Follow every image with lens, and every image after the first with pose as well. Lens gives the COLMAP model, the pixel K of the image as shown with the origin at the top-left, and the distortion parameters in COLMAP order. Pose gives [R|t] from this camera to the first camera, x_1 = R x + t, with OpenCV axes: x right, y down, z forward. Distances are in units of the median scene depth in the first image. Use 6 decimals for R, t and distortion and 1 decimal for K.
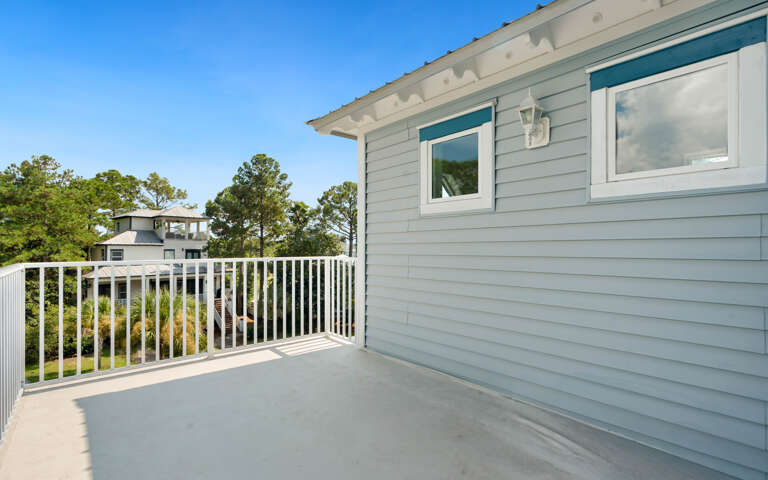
lens RADIAL K [[380.7, 0, 418.3], [0, 380.7, 240.0], [0, 0, 1]] dist [0.000018, 0.000017]
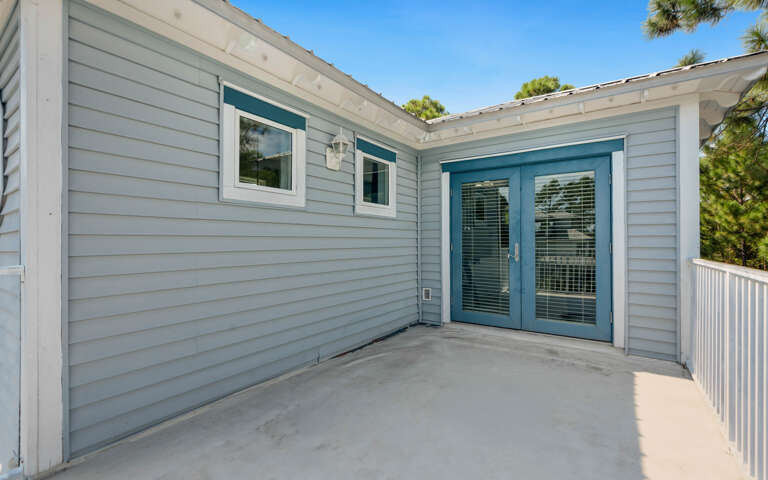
lens RADIAL K [[344.7, 0, 380.0], [0, 344.7, 231.7], [0, 0, 1]] dist [-0.000697, 0.000205]
pose [[-0.200733, 0.024857, 0.979331, -0.829822], [-0.021690, 0.999320, -0.029810, 0.014529], [-0.979406, -0.027225, -0.200057, 0.951032]]
